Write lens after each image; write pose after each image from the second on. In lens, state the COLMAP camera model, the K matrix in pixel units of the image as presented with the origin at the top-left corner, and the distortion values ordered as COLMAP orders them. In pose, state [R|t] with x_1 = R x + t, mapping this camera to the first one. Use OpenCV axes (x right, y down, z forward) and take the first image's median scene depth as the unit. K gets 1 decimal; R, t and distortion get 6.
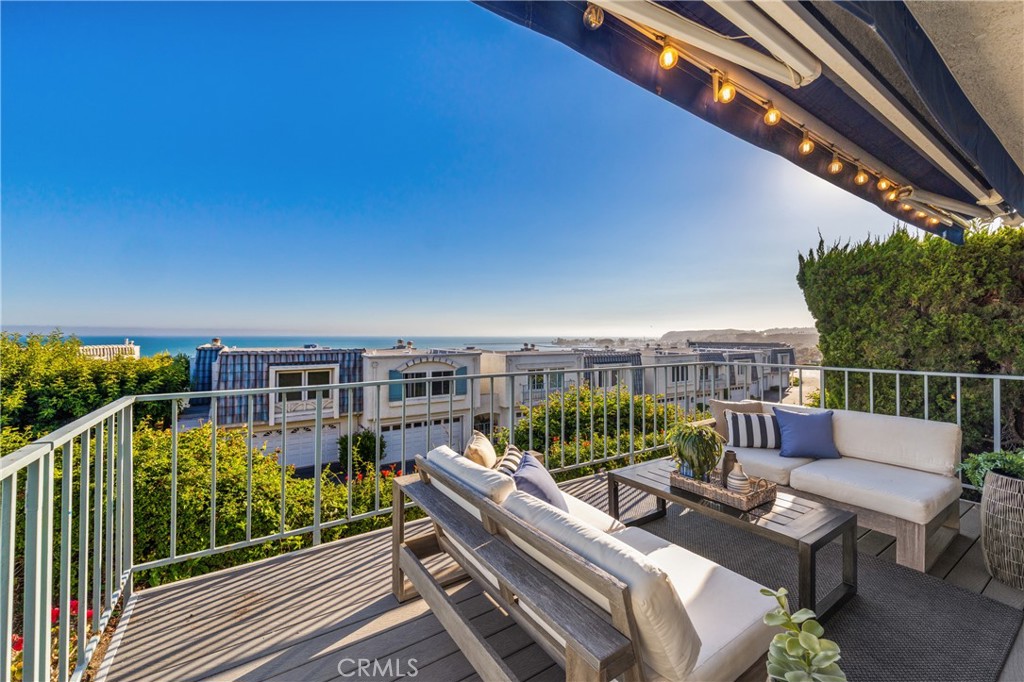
lens RADIAL K [[415.6, 0, 520.9], [0, 415.6, 345.6], [0, 0, 1]] dist [0.007585, -0.003930]
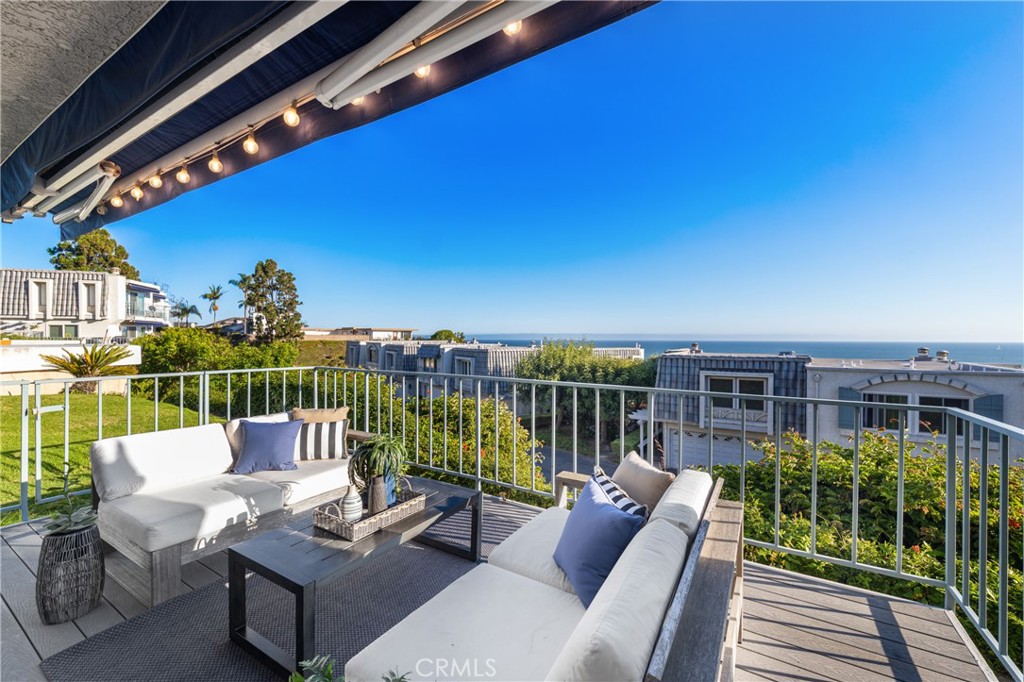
lens RADIAL K [[421.3, 0, 496.3], [0, 421.3, 345.7], [0, 0, 1]] dist [0.006435, -0.002425]
pose [[0.383211, 0.014946, -0.923540, 0.160057], [-0.028165, 0.999593, 0.004490, -0.002704], [0.923231, 0.024291, 0.383476, 0.111538]]
